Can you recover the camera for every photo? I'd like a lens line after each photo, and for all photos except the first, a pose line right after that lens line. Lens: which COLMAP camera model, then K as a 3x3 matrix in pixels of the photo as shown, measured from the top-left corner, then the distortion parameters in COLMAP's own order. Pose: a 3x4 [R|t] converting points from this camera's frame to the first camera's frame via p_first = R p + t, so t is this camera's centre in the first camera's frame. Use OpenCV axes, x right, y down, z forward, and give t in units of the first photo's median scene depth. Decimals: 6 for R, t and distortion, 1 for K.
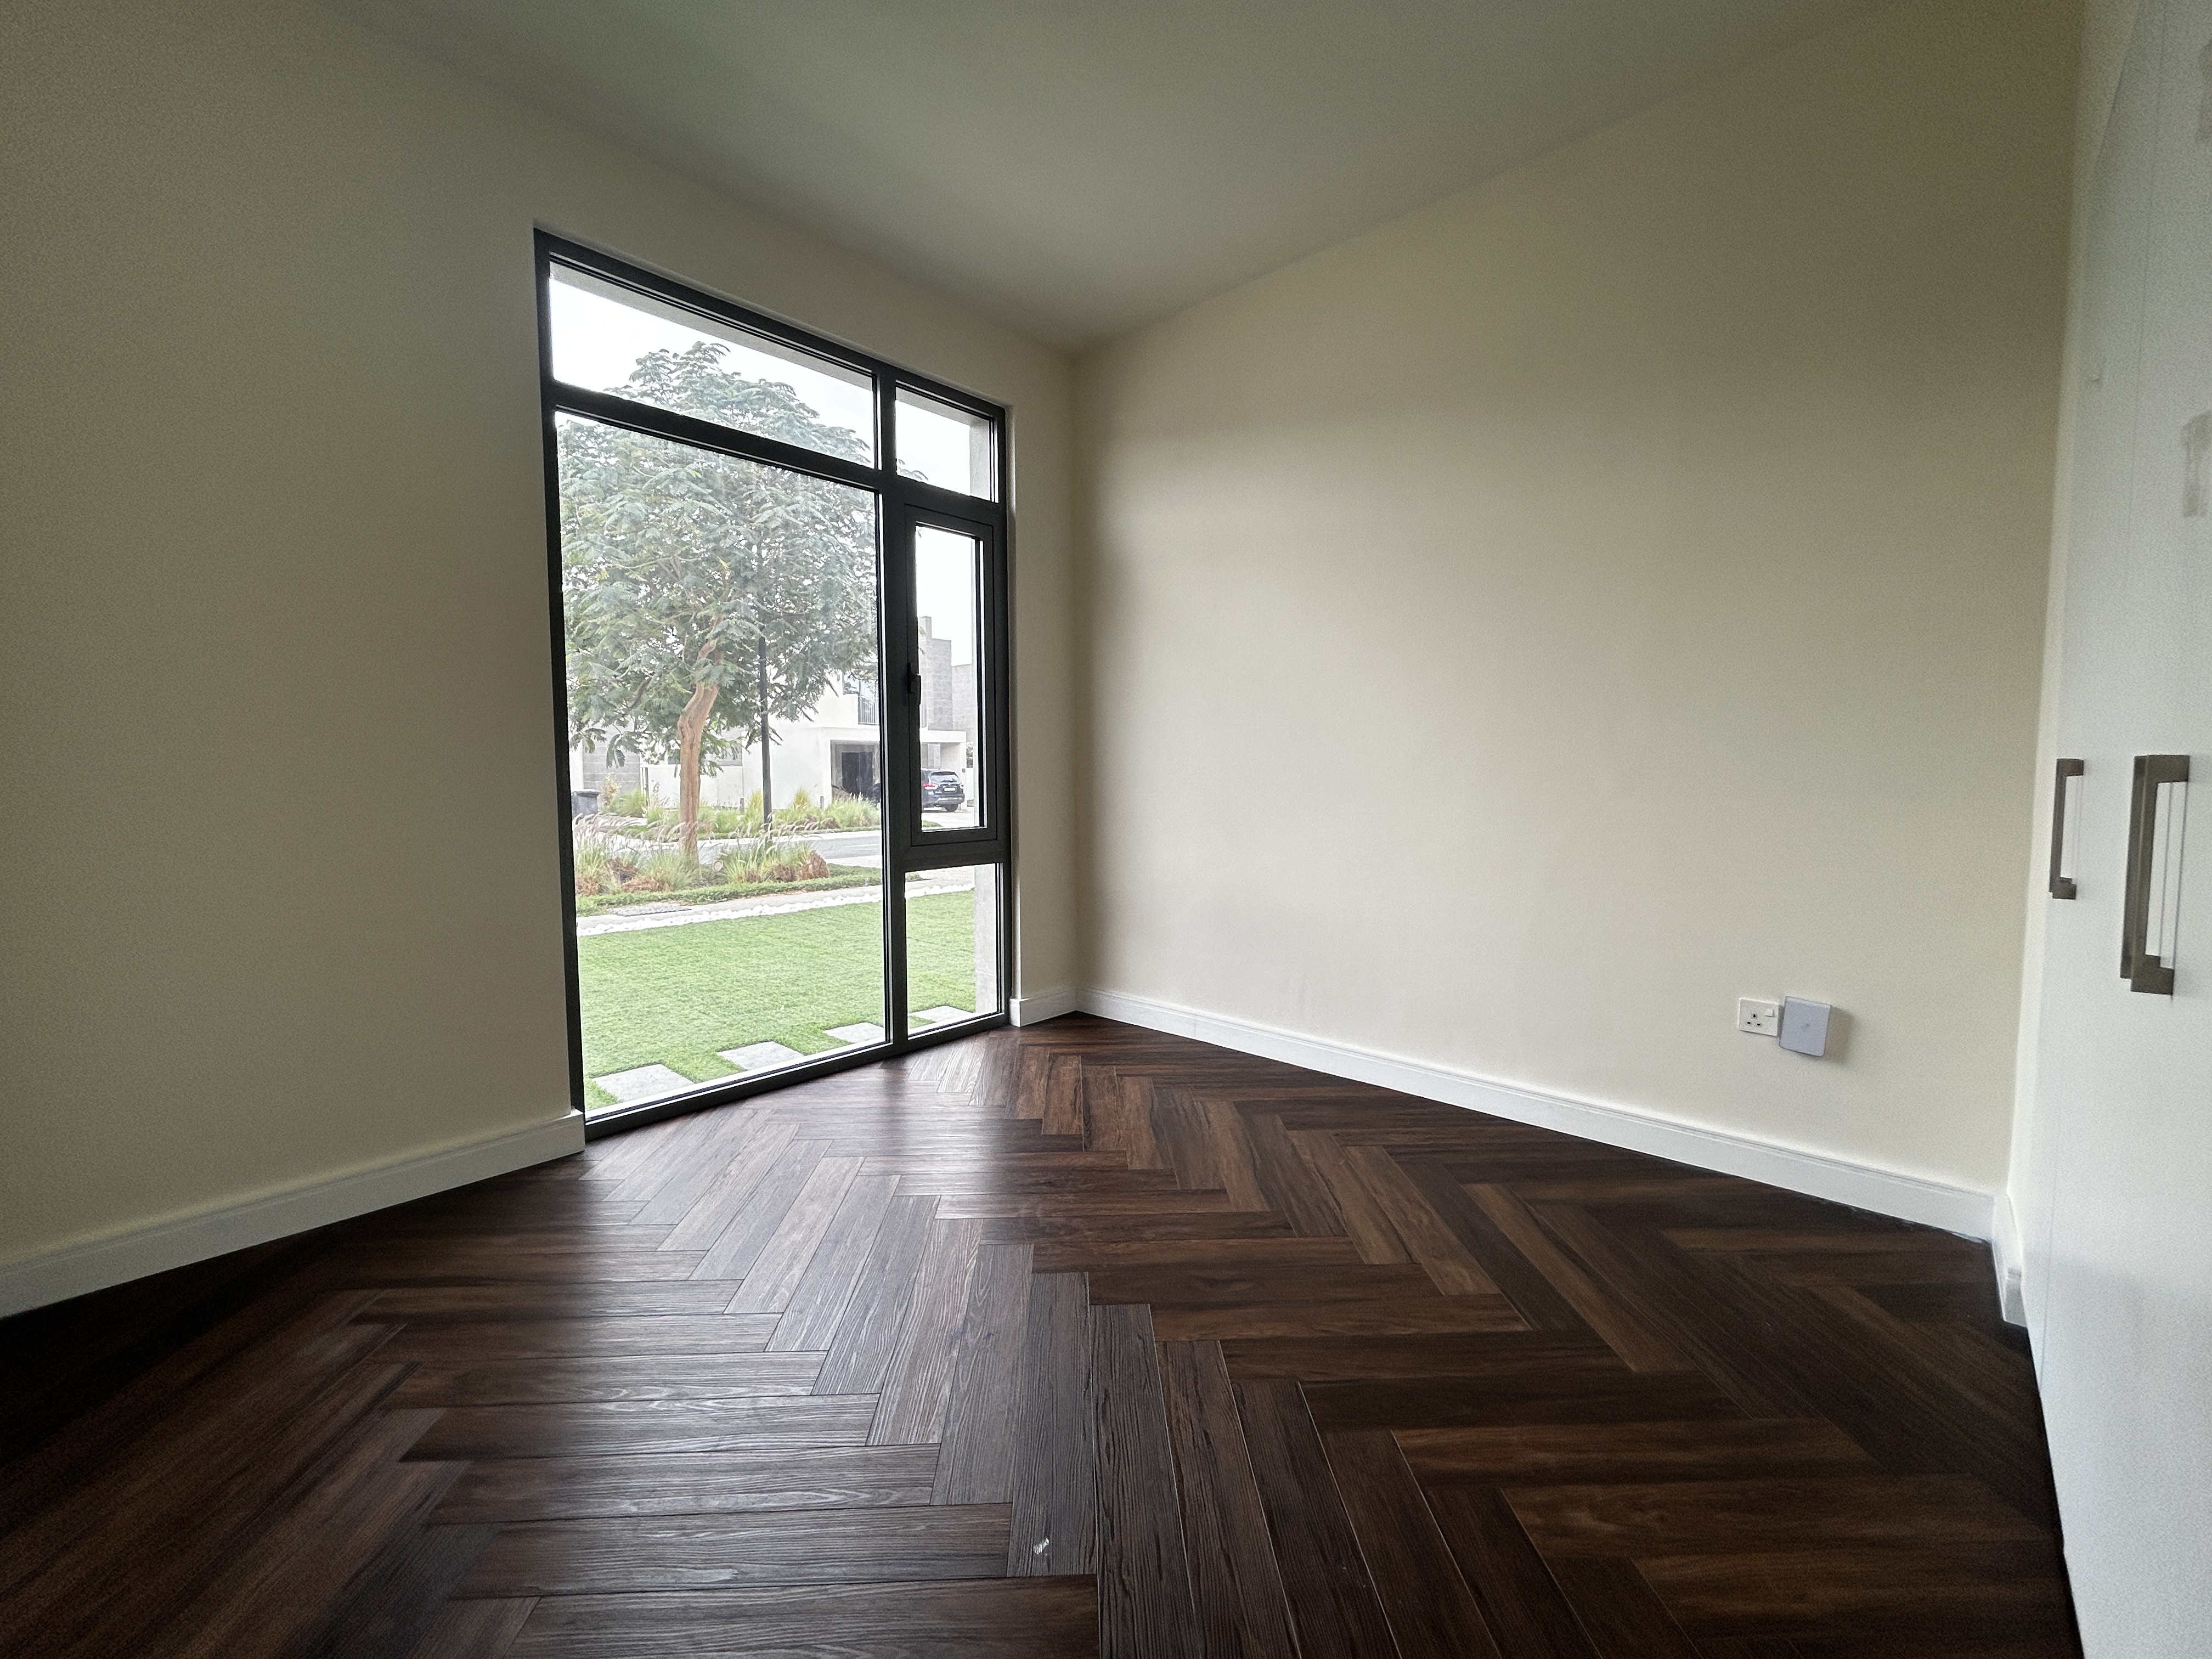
lens RADIAL K [[895.8, 0, 1107.9], [0, 895.8, 833.5], [0, 0, 1]] dist [0.001805, -0.000174]
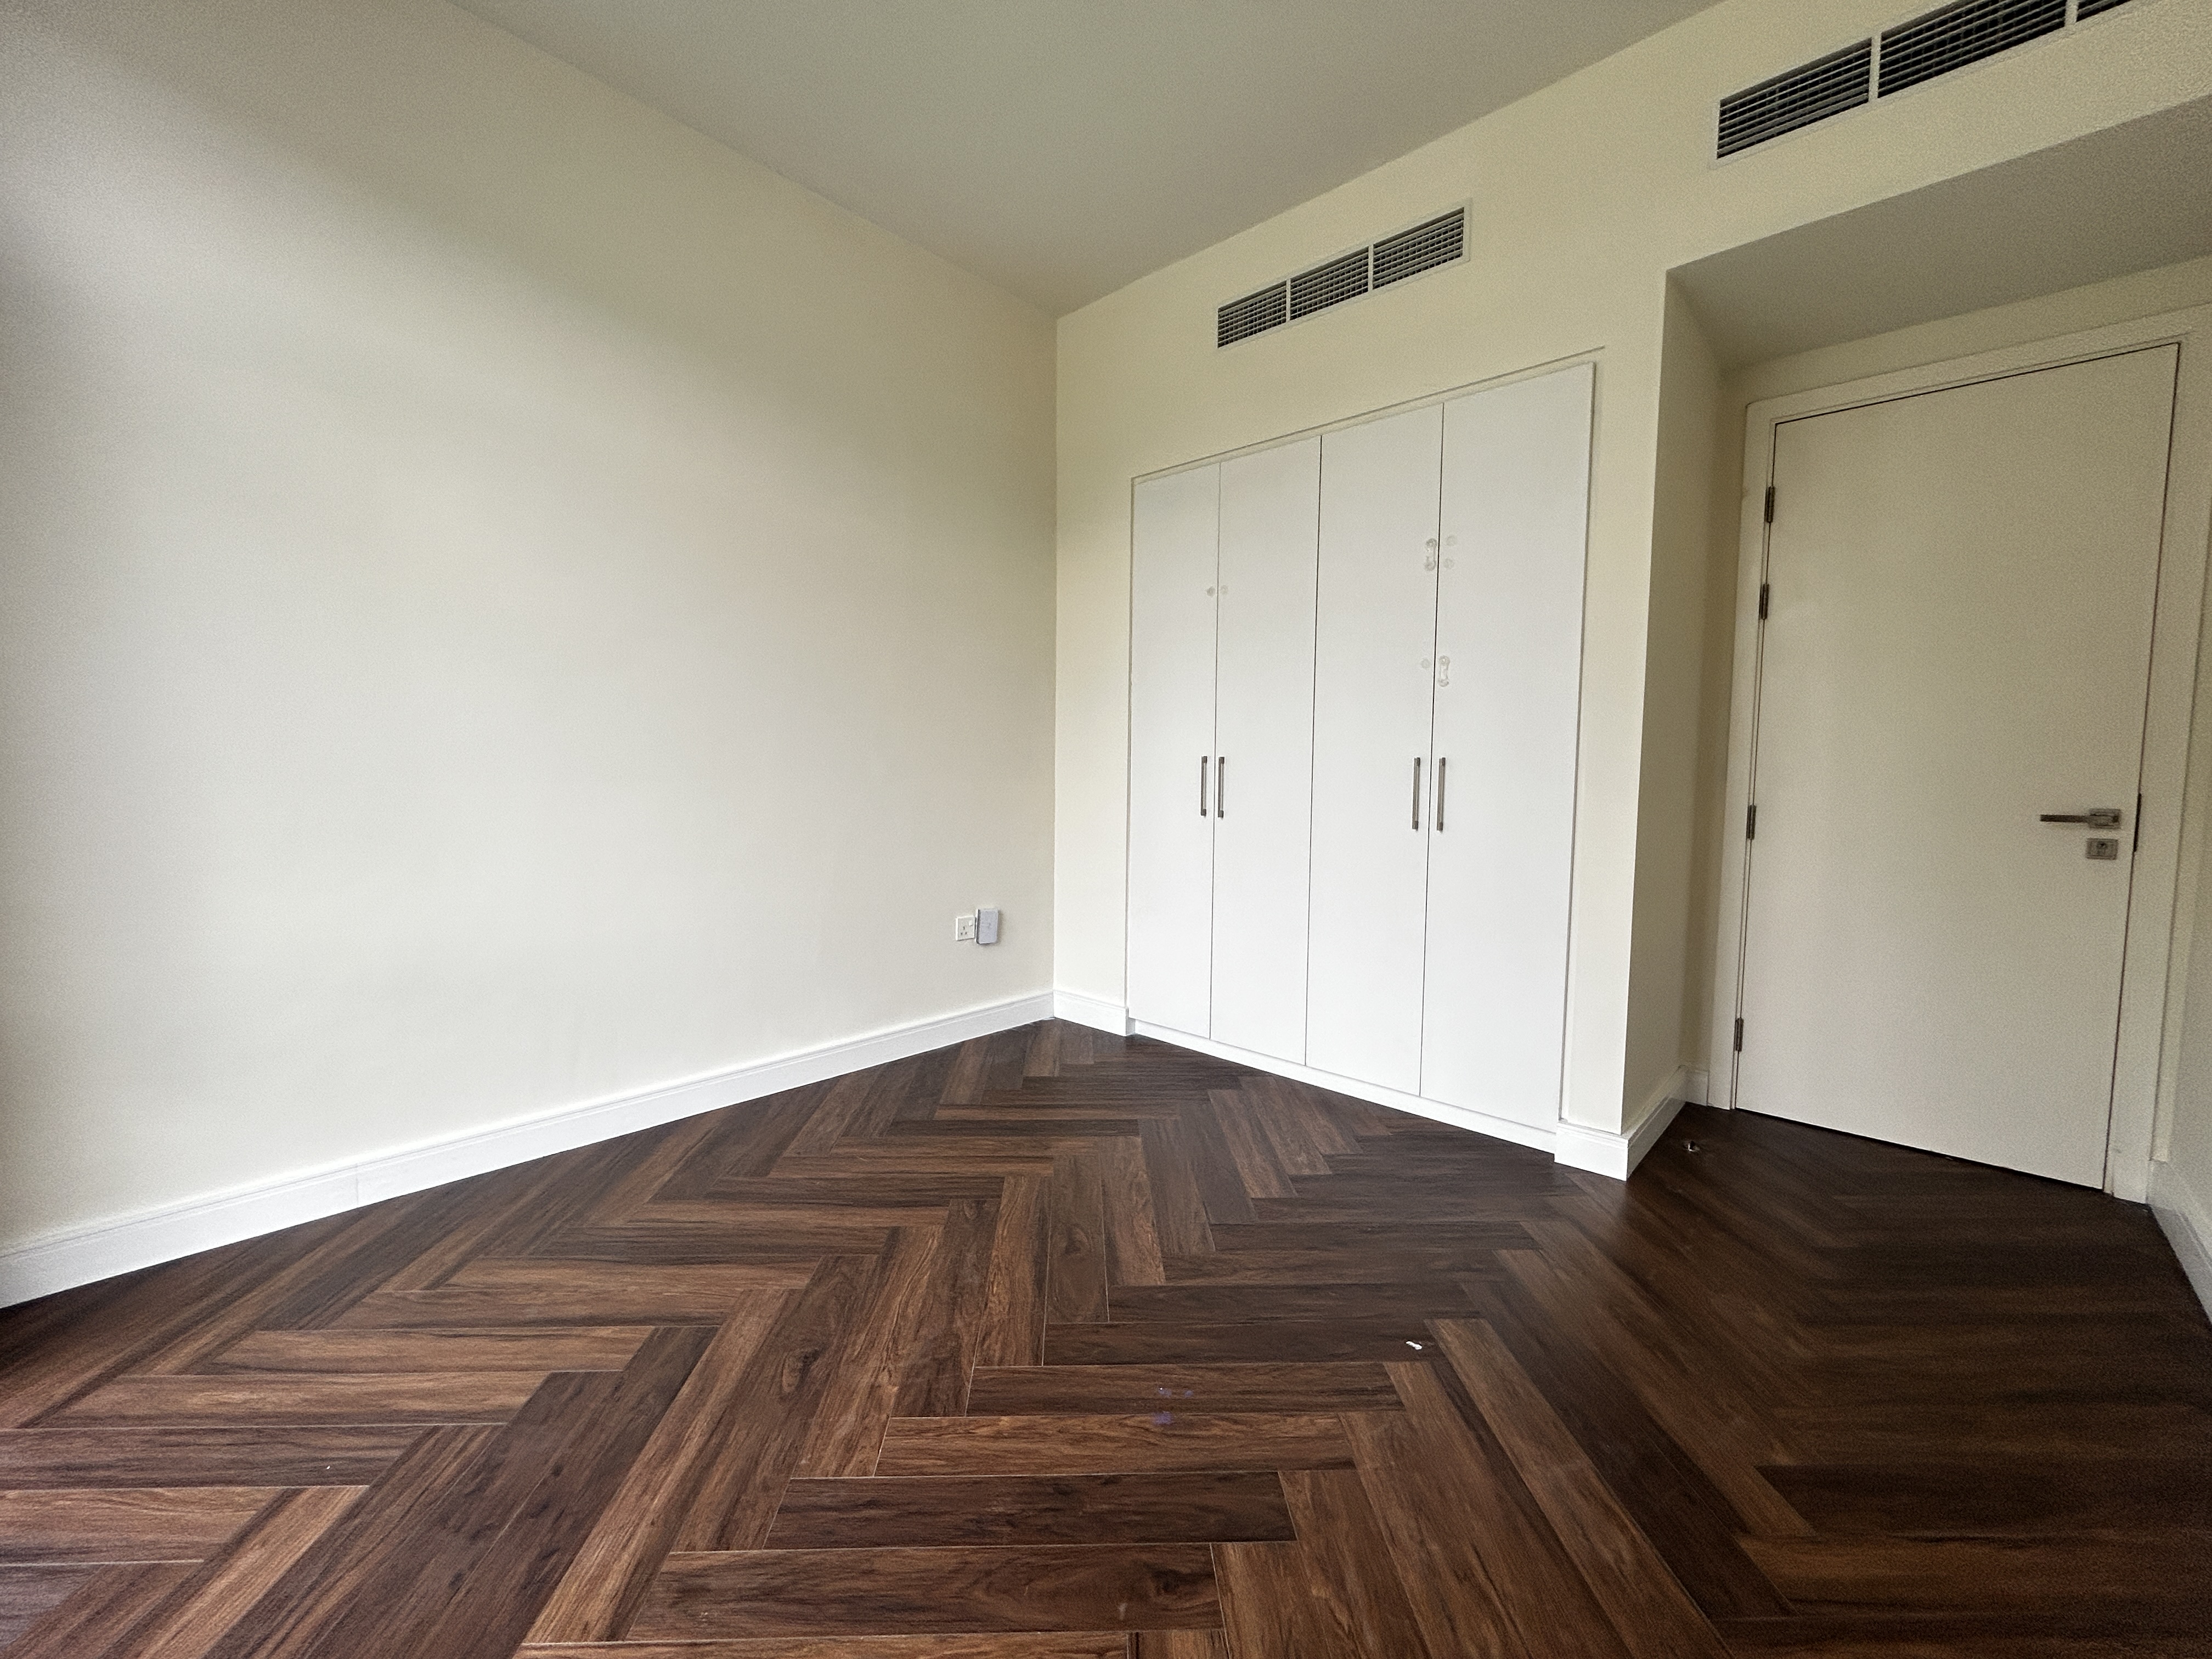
lens RADIAL K [[895.8, 0, 1113.1], [0, 895.8, 819.8], [0, 0, 1]] dist [0.001805, -0.000174]
pose [[-0.014888, -0.048996, 0.998688, -0.618112], [0.059657, 0.996976, 0.049801, -0.024957], [-0.998108, 0.060320, -0.011921, 0.655582]]
